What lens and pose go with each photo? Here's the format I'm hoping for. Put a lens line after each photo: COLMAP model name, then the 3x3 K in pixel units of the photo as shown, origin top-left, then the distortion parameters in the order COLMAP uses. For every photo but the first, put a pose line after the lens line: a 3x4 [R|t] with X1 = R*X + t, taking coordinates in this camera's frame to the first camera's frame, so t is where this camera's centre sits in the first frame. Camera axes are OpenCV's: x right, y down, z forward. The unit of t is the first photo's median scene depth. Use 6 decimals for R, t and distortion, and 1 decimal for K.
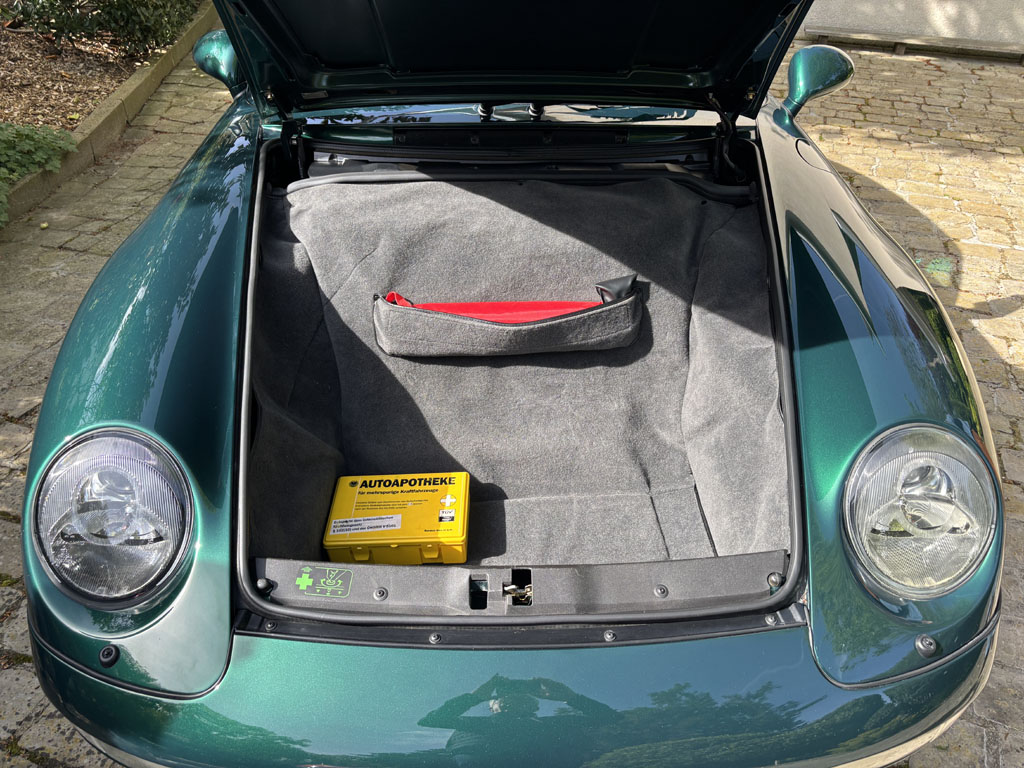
lens RADIAL K [[775.4, 0, 511.9], [0, 775.4, 384.0], [0, 0, 1]] dist [0.003287, -0.002556]
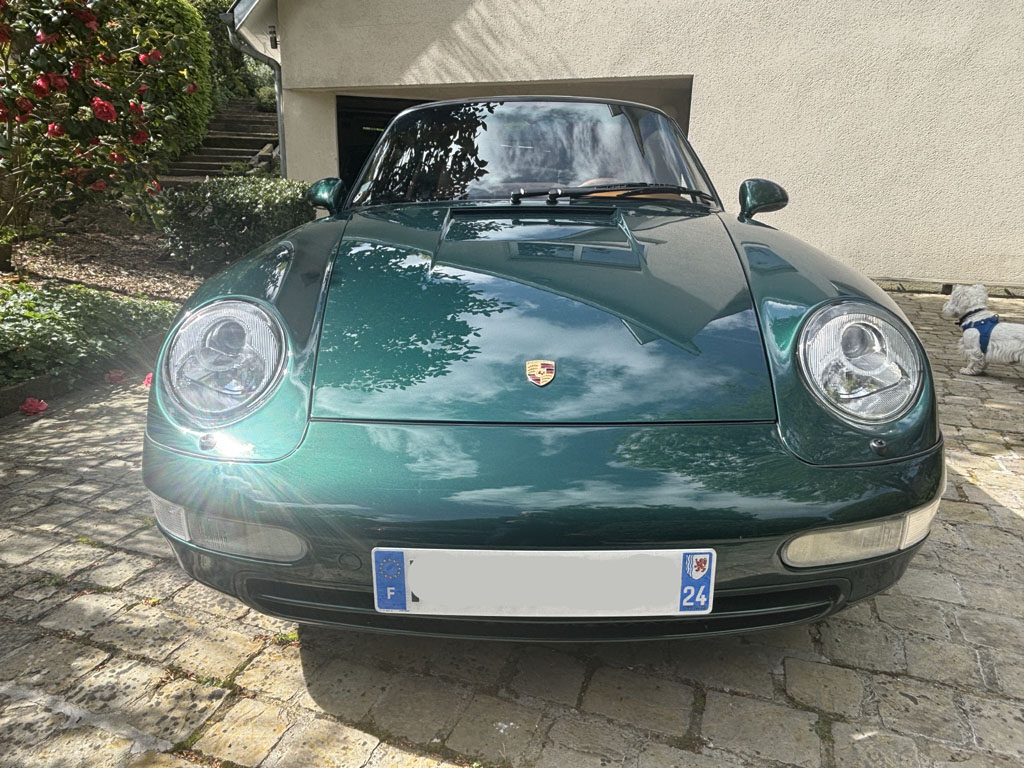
lens RADIAL K [[685.7, 0, 512.6], [0, 685.7, 384.3], [0, 0, 1]] dist [0.001295, 0.001157]
pose [[0.999368, 0.005815, -0.035060, 0.002712], [-0.017545, 0.938640, -0.344452, 0.444319], [0.030905, 0.344850, 0.938149, -0.031627]]
